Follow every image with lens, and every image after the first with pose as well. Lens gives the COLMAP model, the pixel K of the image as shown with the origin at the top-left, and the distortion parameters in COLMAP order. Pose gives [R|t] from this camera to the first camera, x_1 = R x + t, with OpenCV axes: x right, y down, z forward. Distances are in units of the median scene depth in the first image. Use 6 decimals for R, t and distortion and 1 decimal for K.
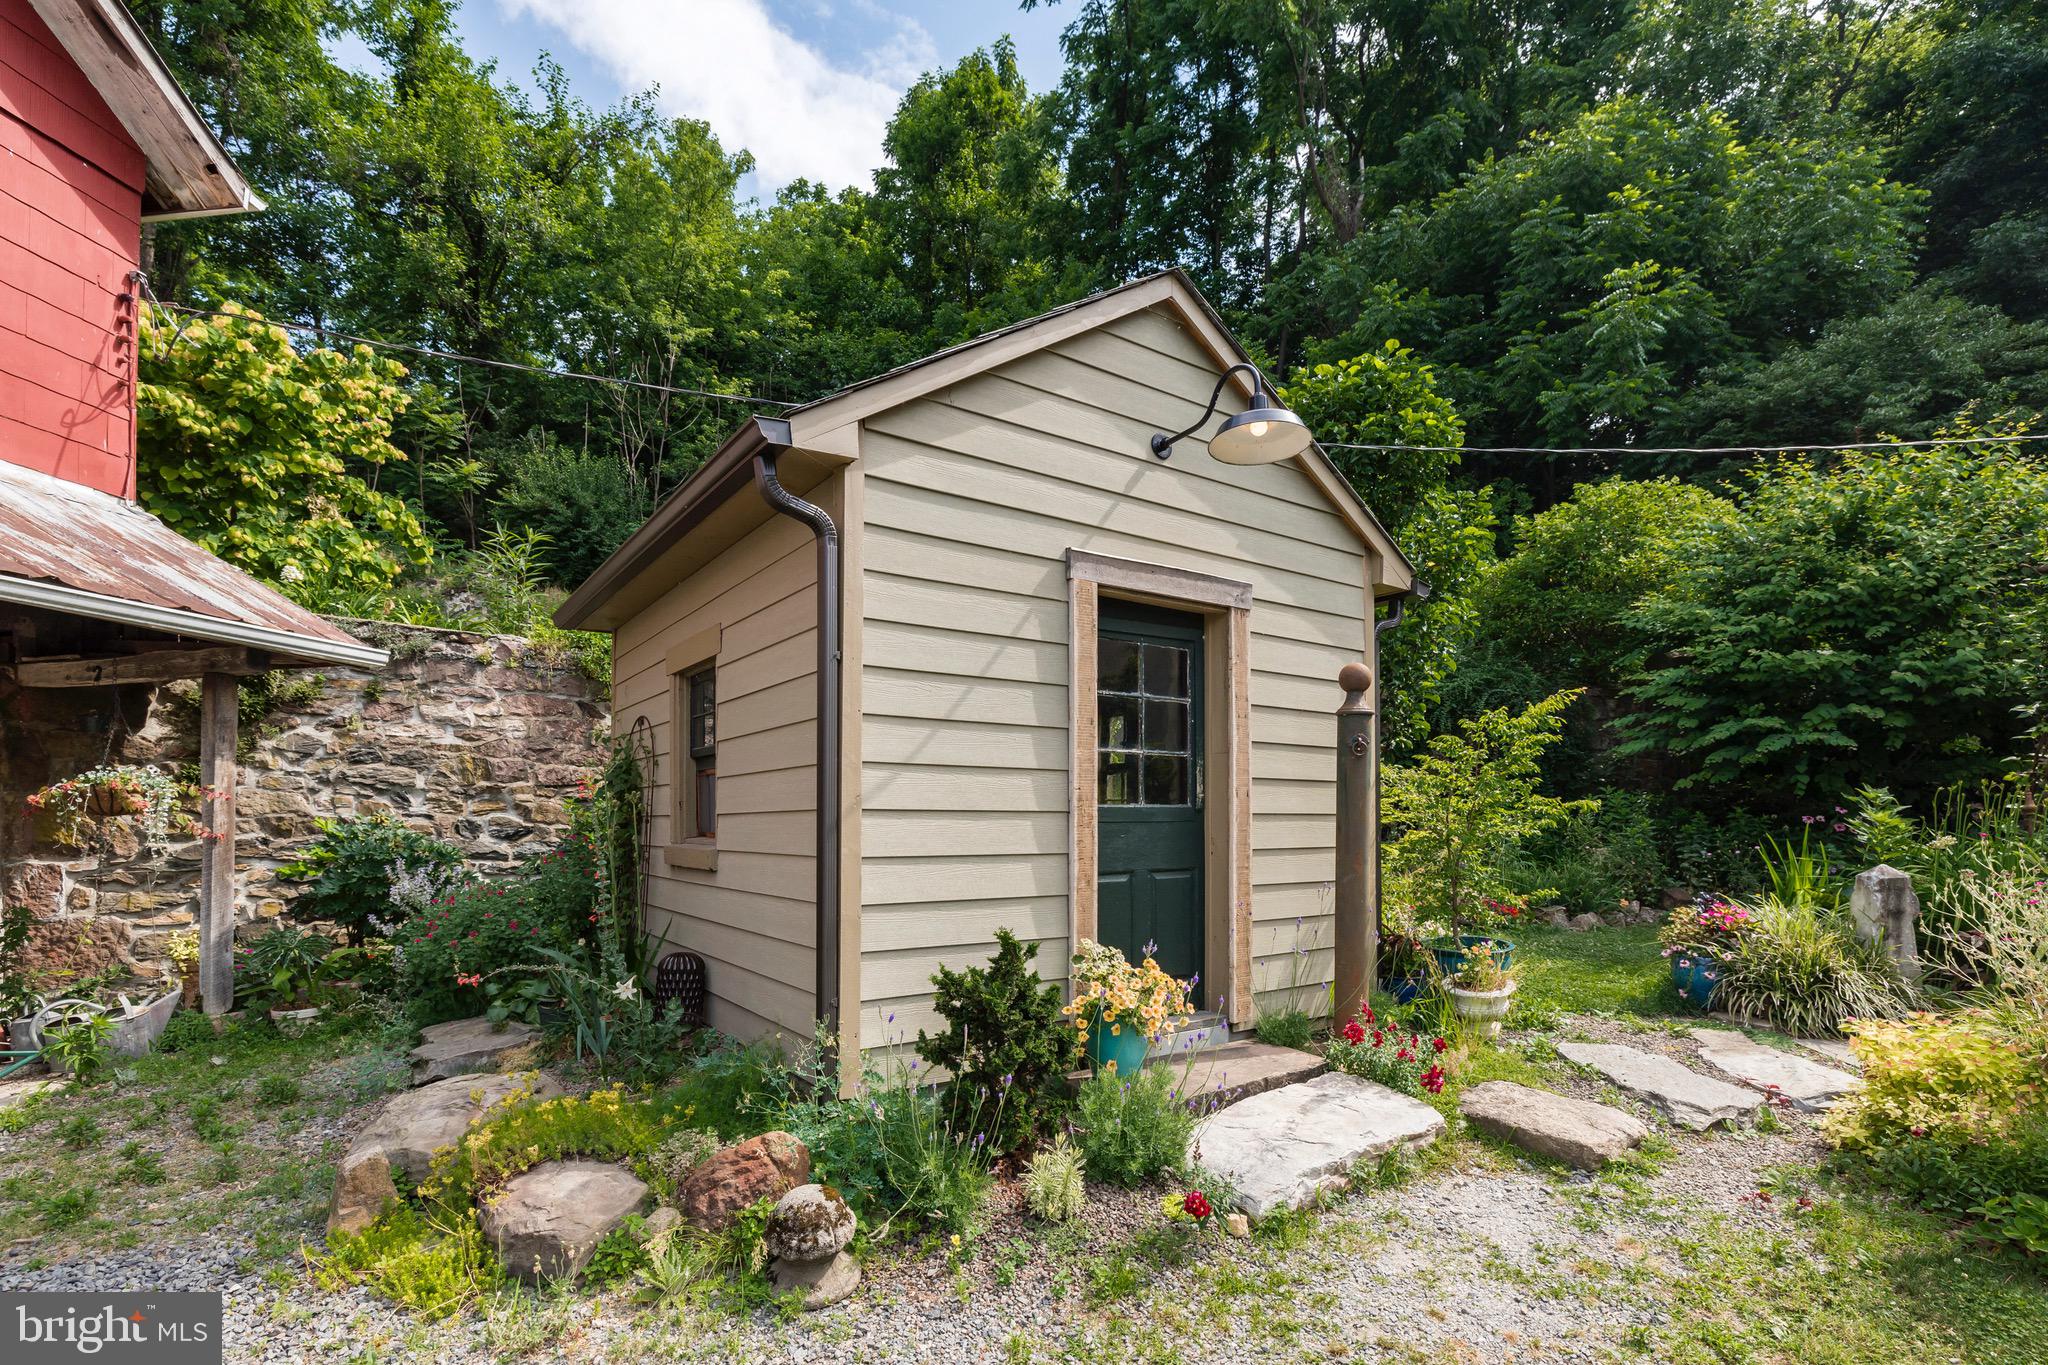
lens RADIAL K [[964.5, 0, 1019.6], [0, 964.5, 818.3], [0, 0, 1]] dist [-0.015826, 0.000023]
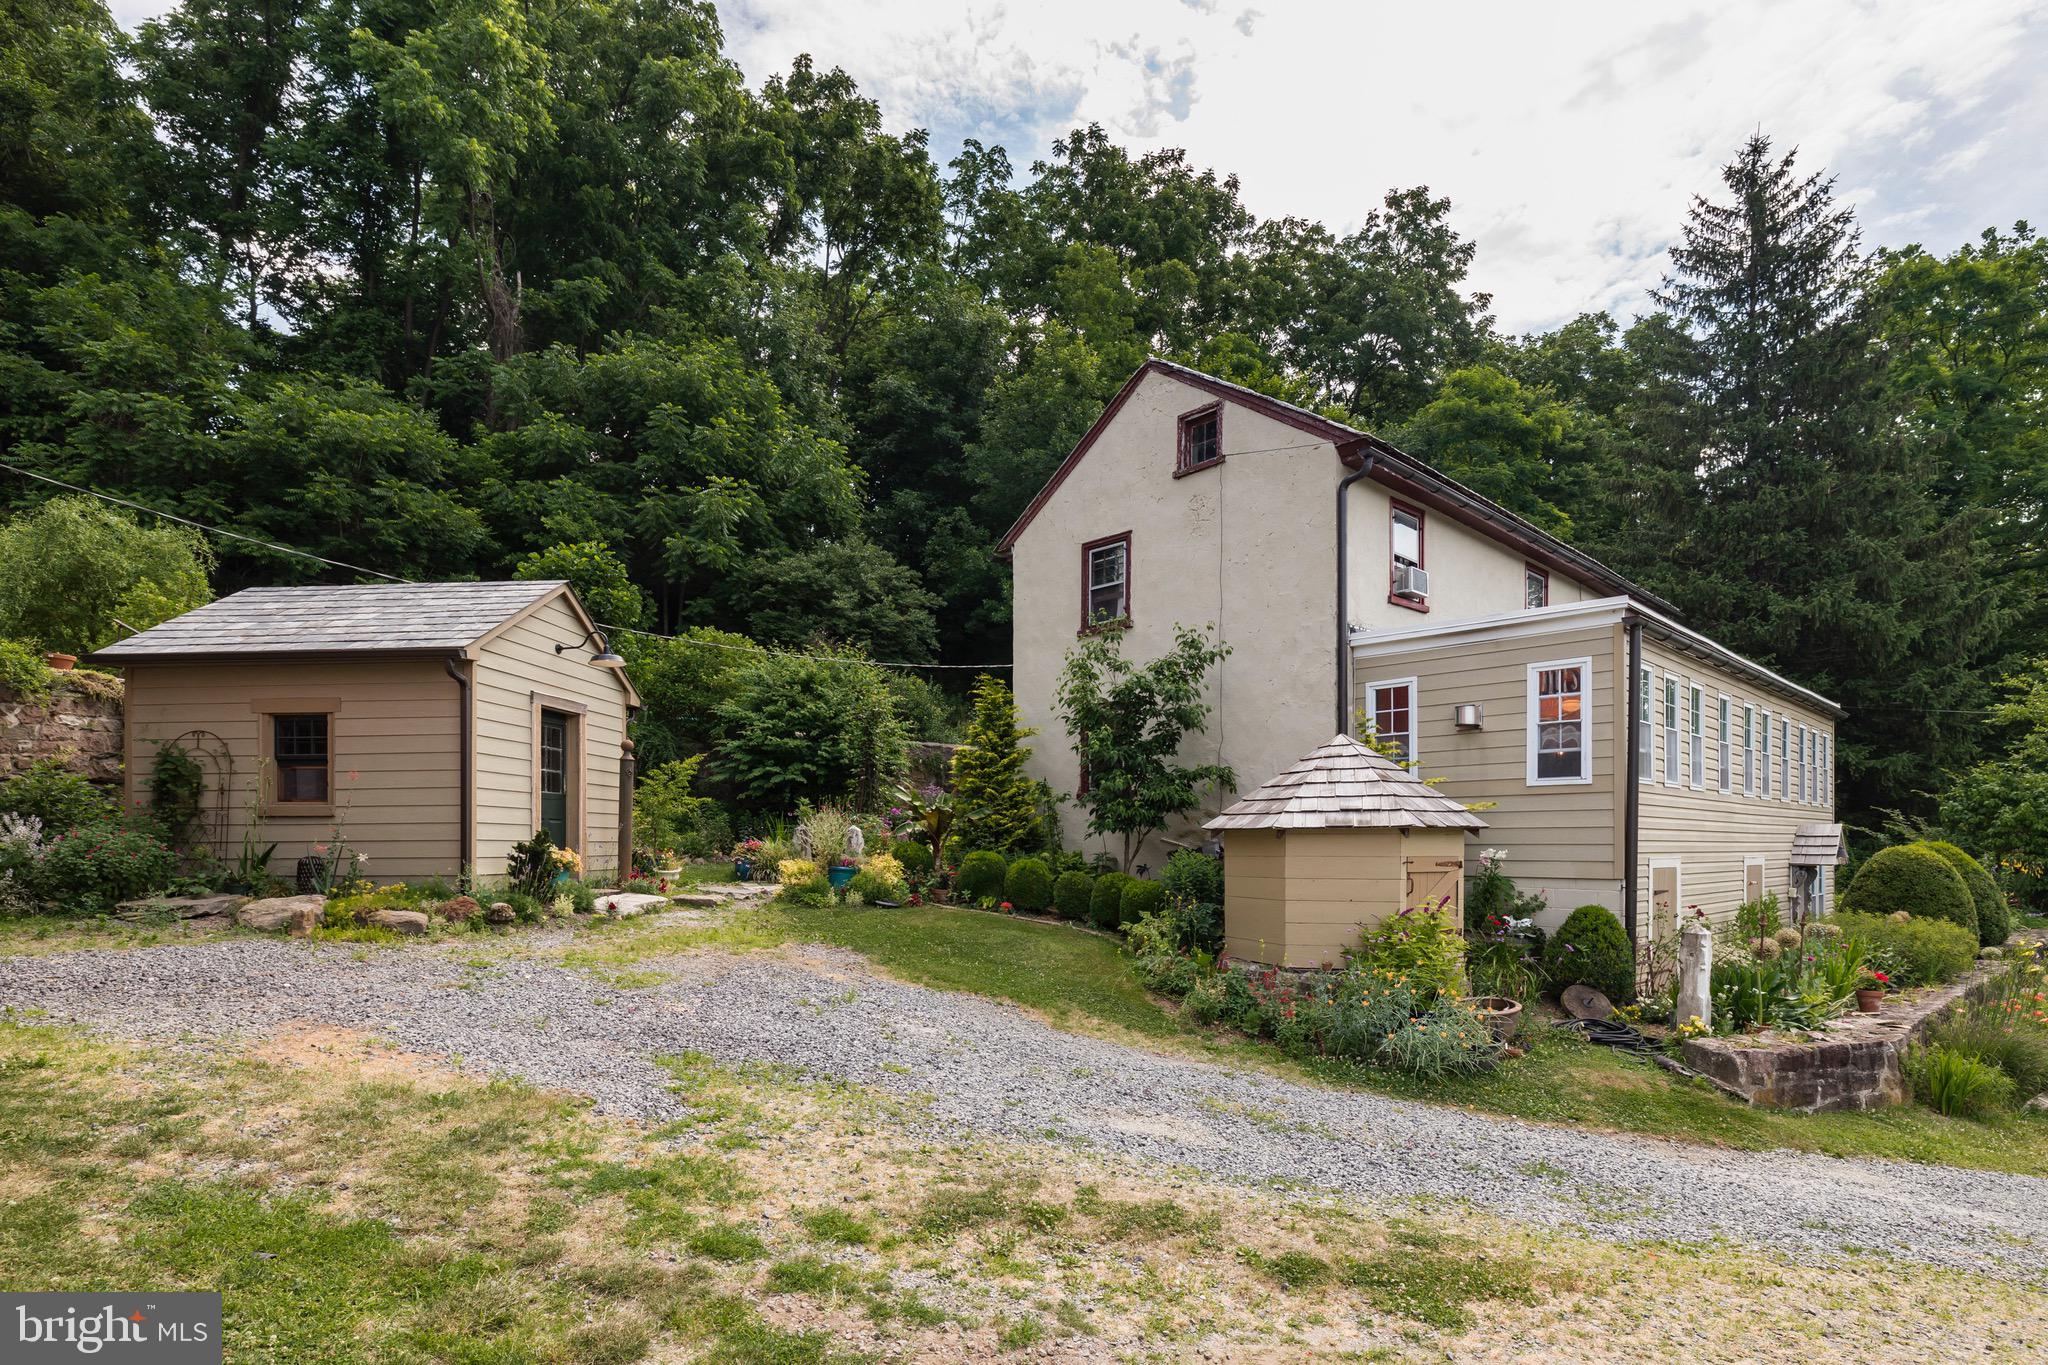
lens RADIAL K [[964.5, 0, 1019.6], [0, 964.5, 818.3], [0, 0, 1]] dist [-0.015826, 0.000023]
pose [[0.637001, 0.017151, 0.770672, -0.799232], [-0.001060, 0.999771, -0.021373, 0.083687], [-0.770863, 0.012798, 0.636873, -1.196880]]
